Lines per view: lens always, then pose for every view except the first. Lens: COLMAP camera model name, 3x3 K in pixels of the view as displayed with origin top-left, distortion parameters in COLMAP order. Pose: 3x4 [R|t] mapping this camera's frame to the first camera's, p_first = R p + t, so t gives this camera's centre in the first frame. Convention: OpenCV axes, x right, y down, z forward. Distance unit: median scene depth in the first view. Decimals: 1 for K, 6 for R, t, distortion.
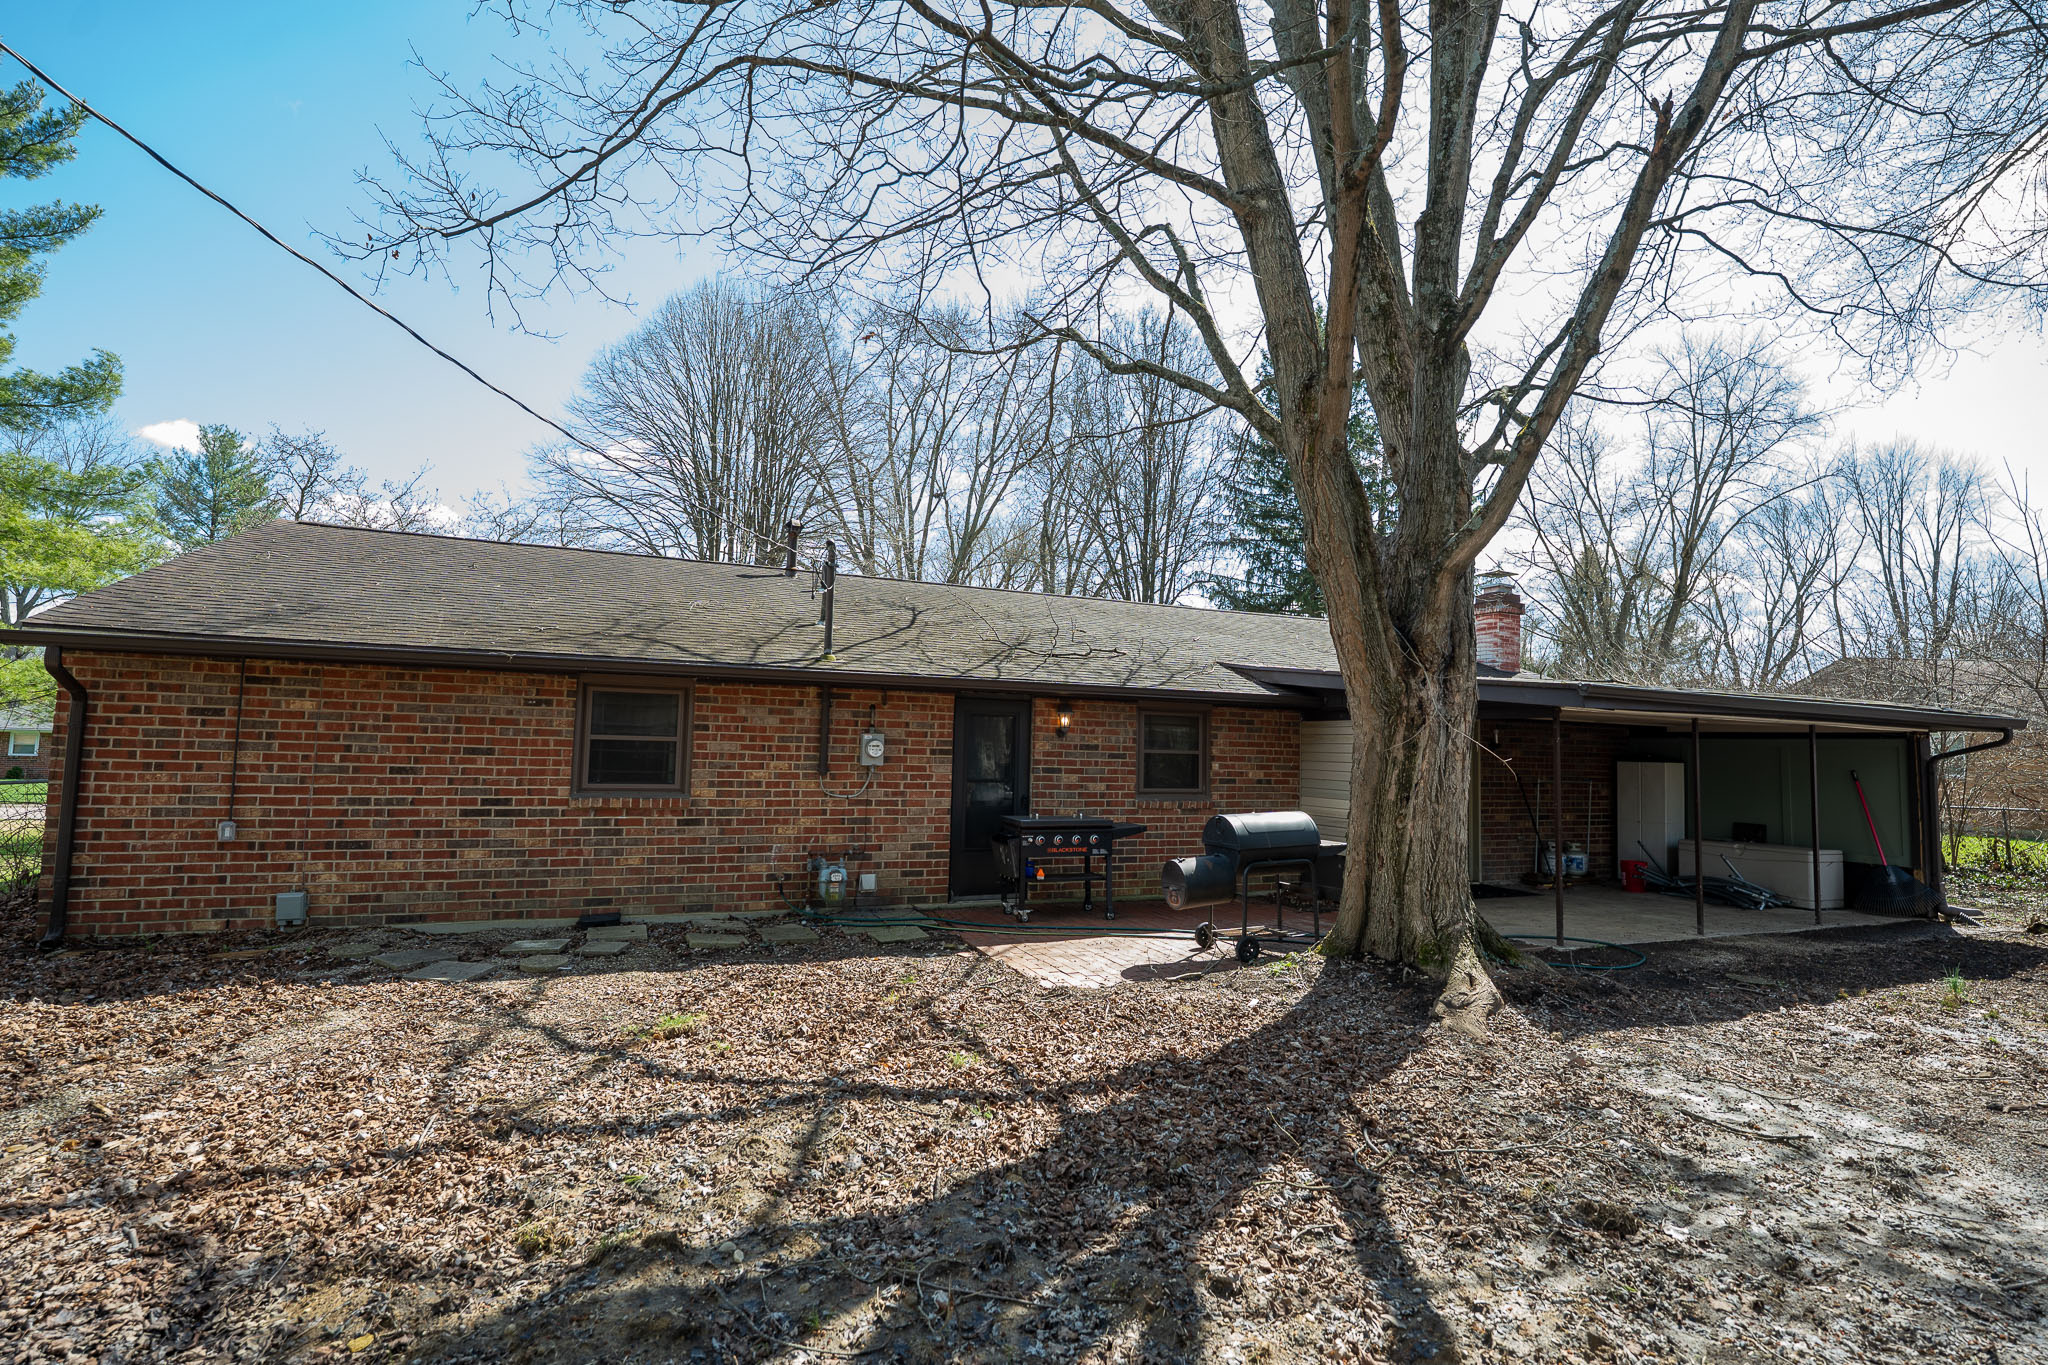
lens RADIAL K [[995.6, 0, 1018.9], [0, 995.6, 680.0], [0, 0, 1]] dist [-0.012042, 0.001516]
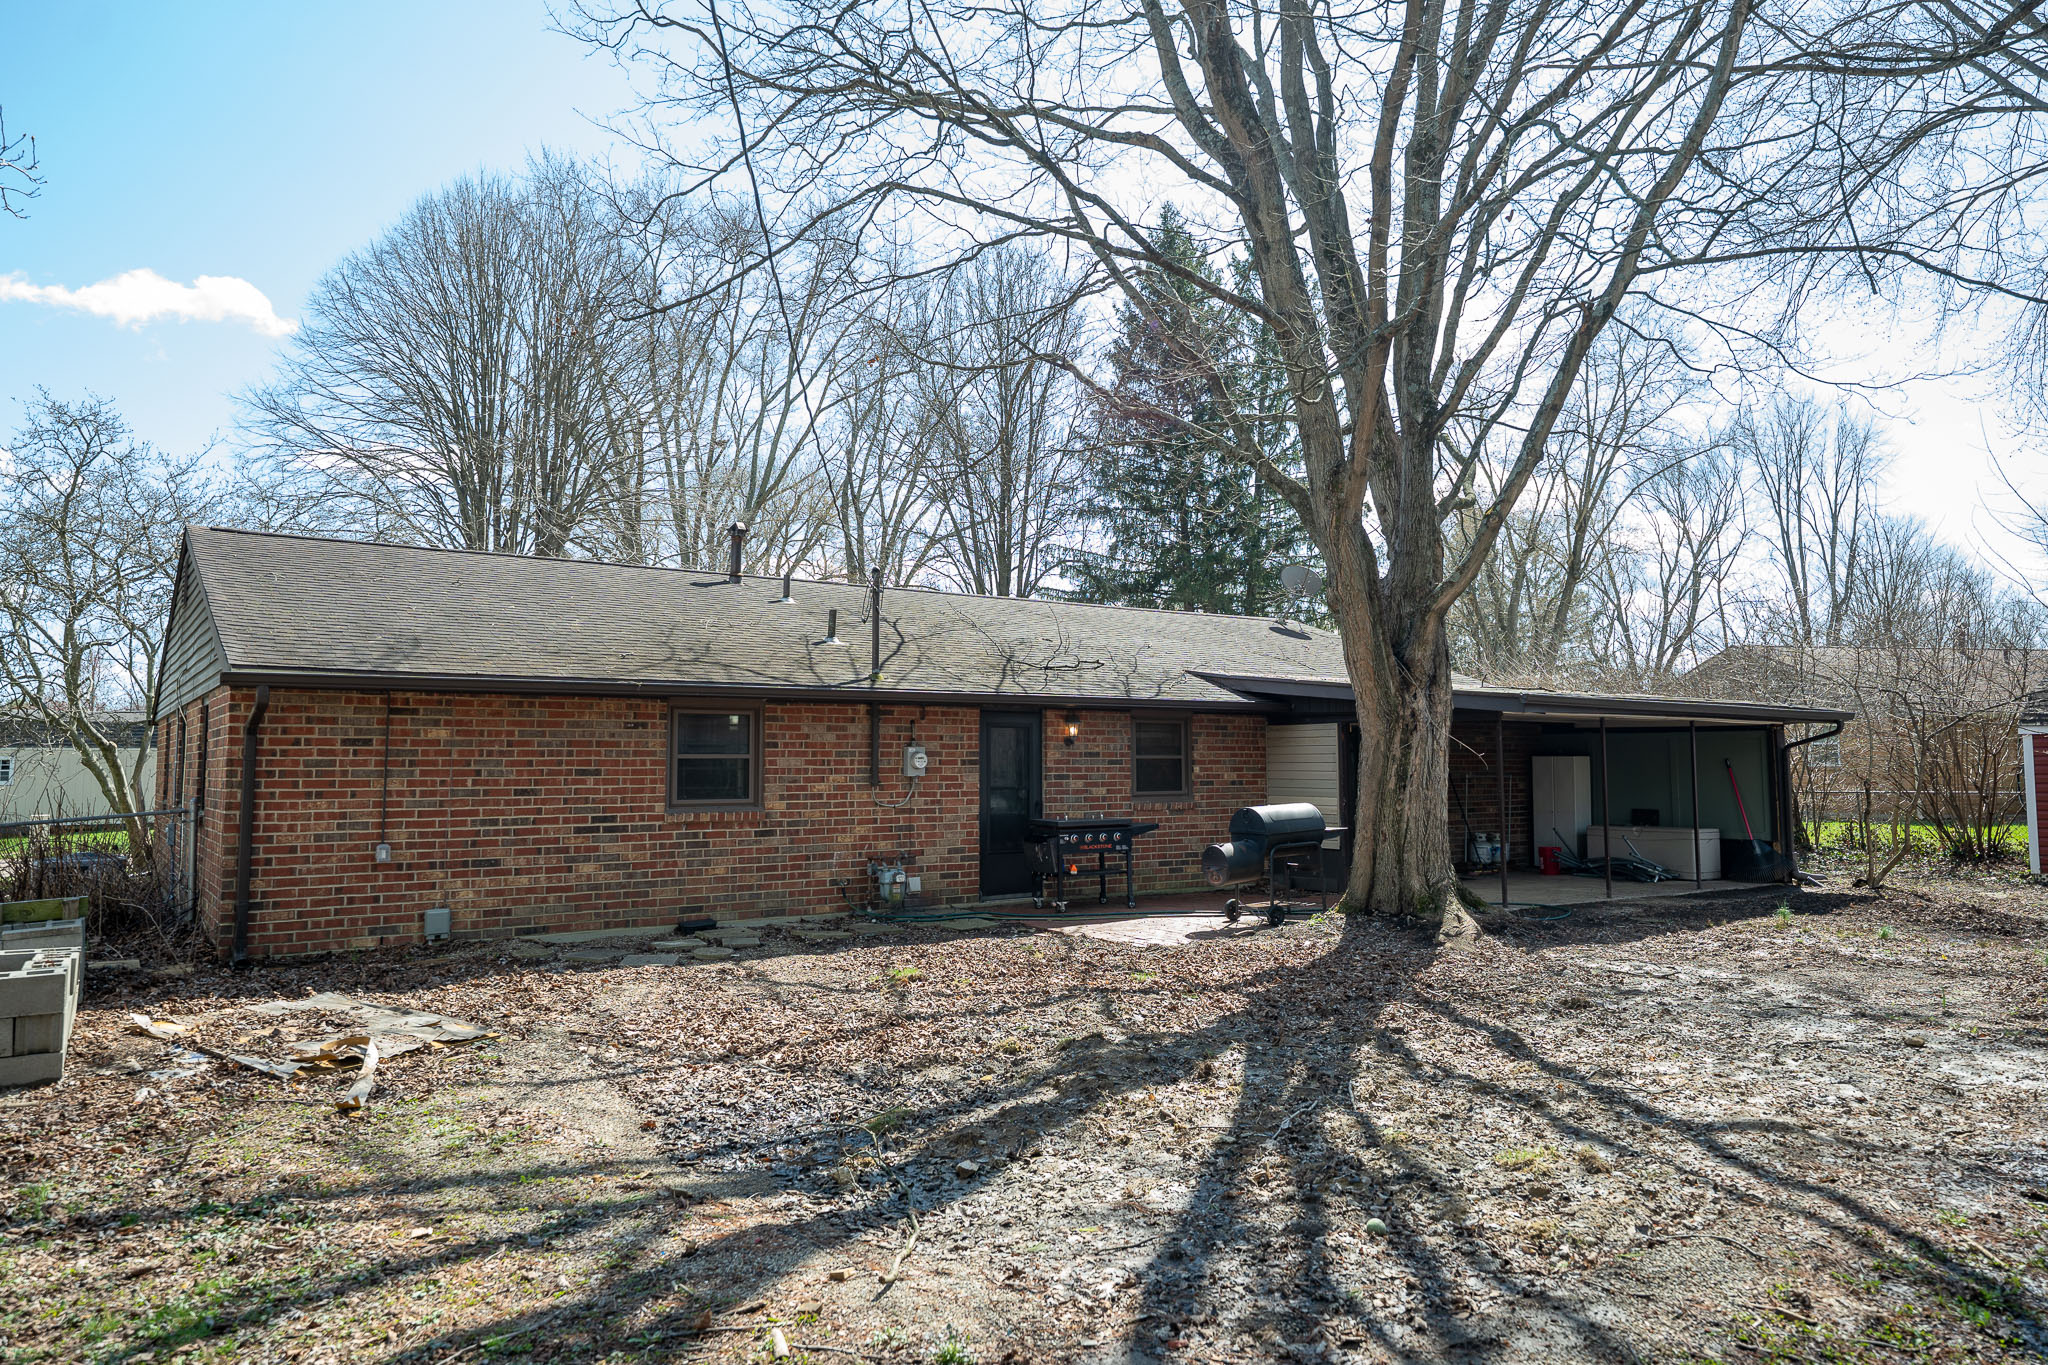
lens RADIAL K [[1322.7, 0, 1028.9], [0, 1322.7, 667.7], [0, 0, 1]] dist [0.027077, -0.006924]
pose [[0.979607, -0.012660, 0.200522, -0.328737], [0.012829, 0.999918, 0.000457, -0.032208], [-0.200511, 0.002125, 0.979689, -0.450215]]
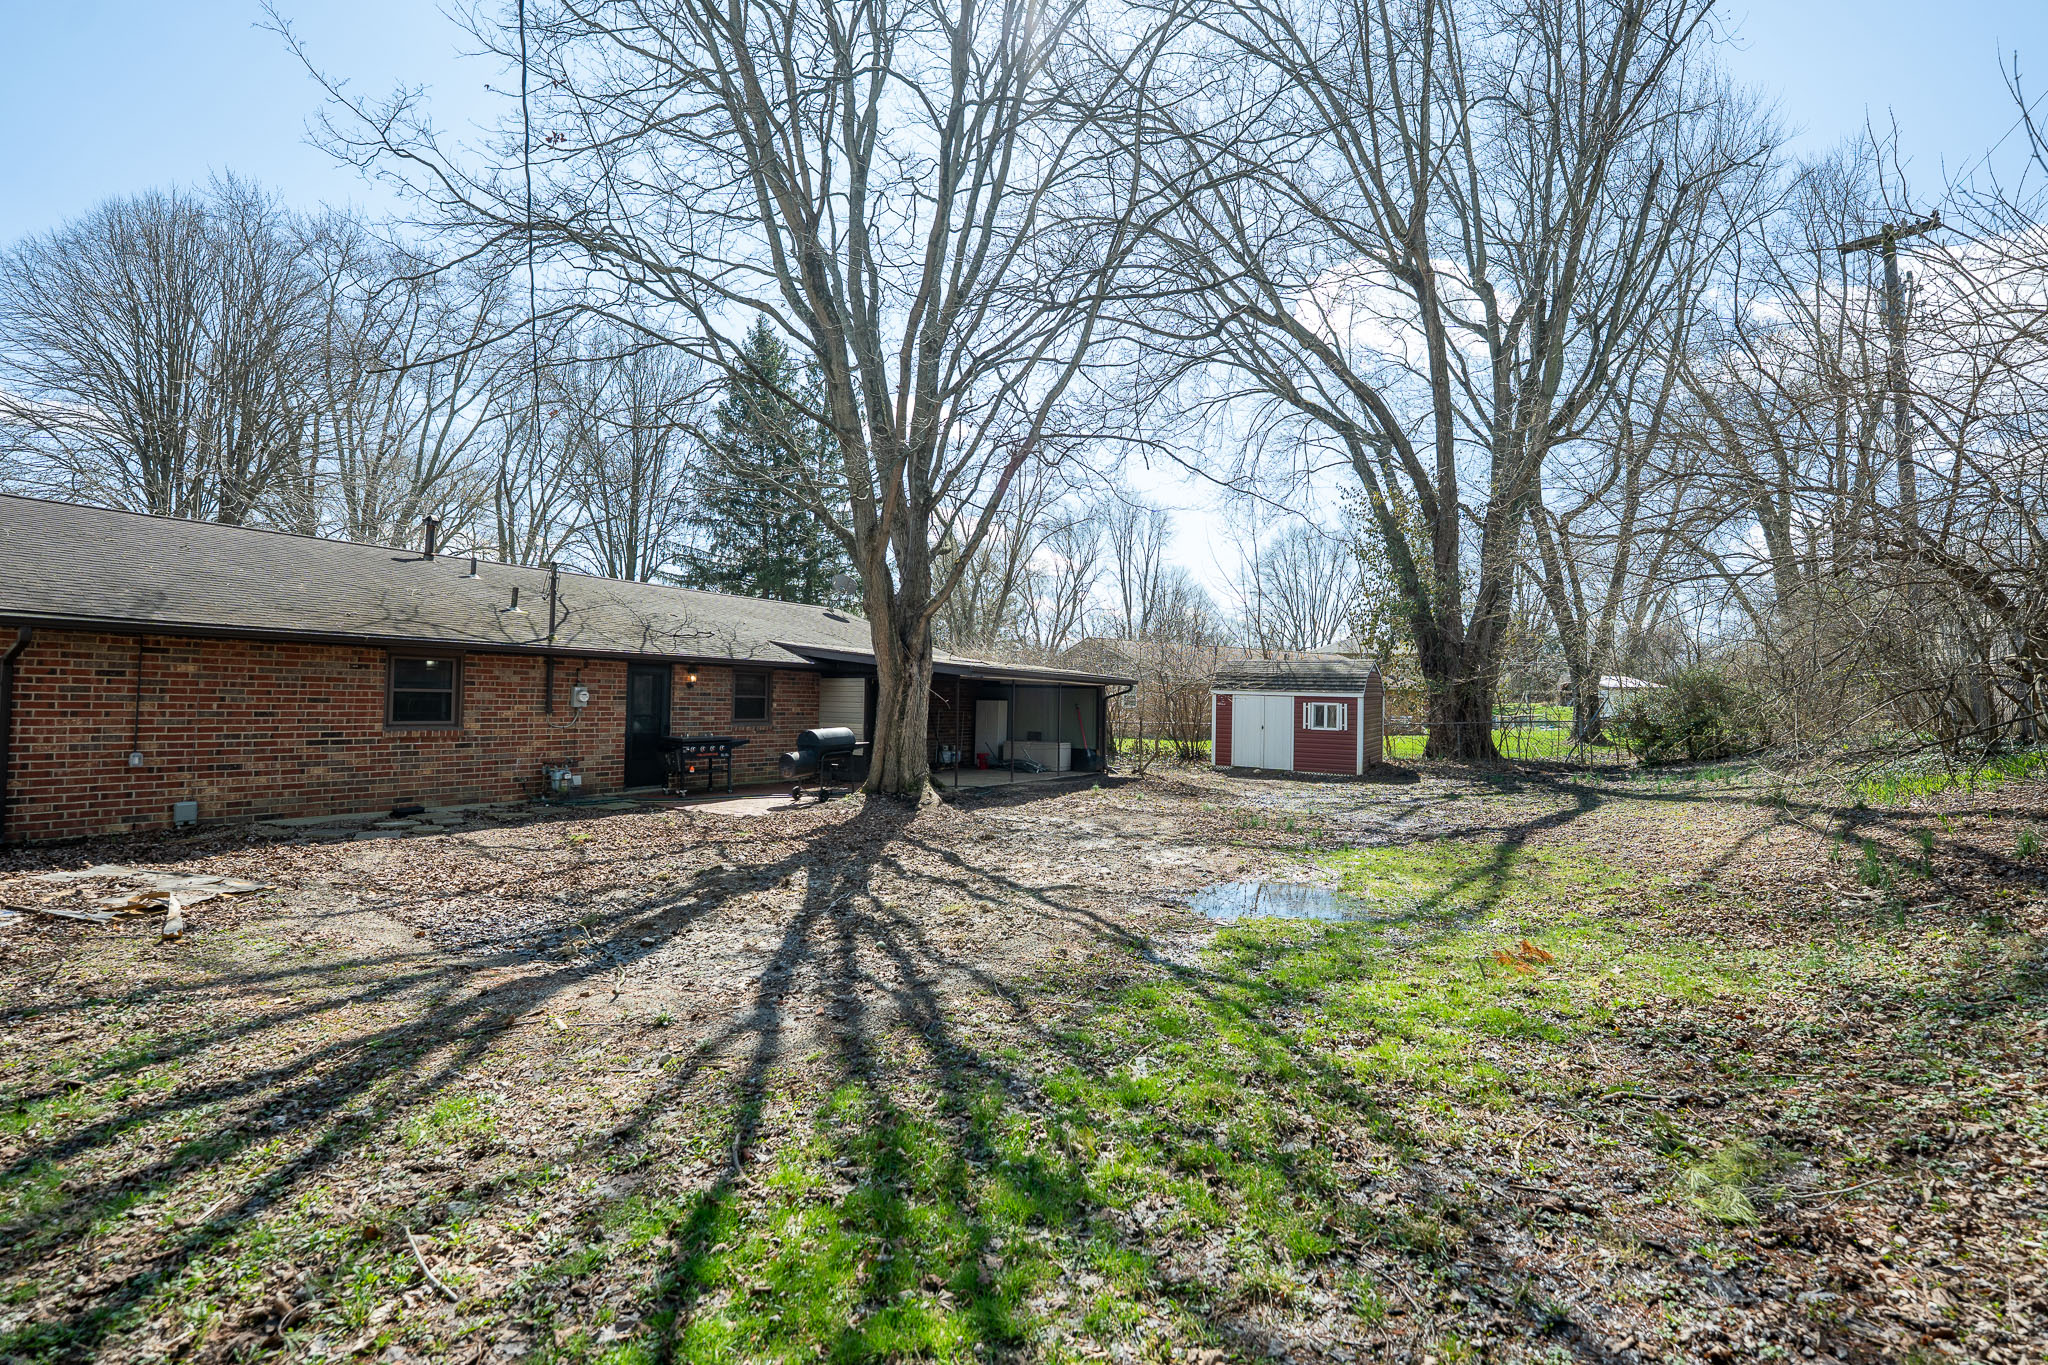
lens RADIAL K [[891.8, 0, 1021.2], [0, 891.8, 673.7], [0, 0, 1]] dist [-0.018329, 0.001768]
pose [[0.820605, 0.008467, 0.571433, -0.396675], [-0.038082, 0.998478, 0.039894, -0.051712], [-0.570226, -0.054499, 0.819678, -0.575892]]
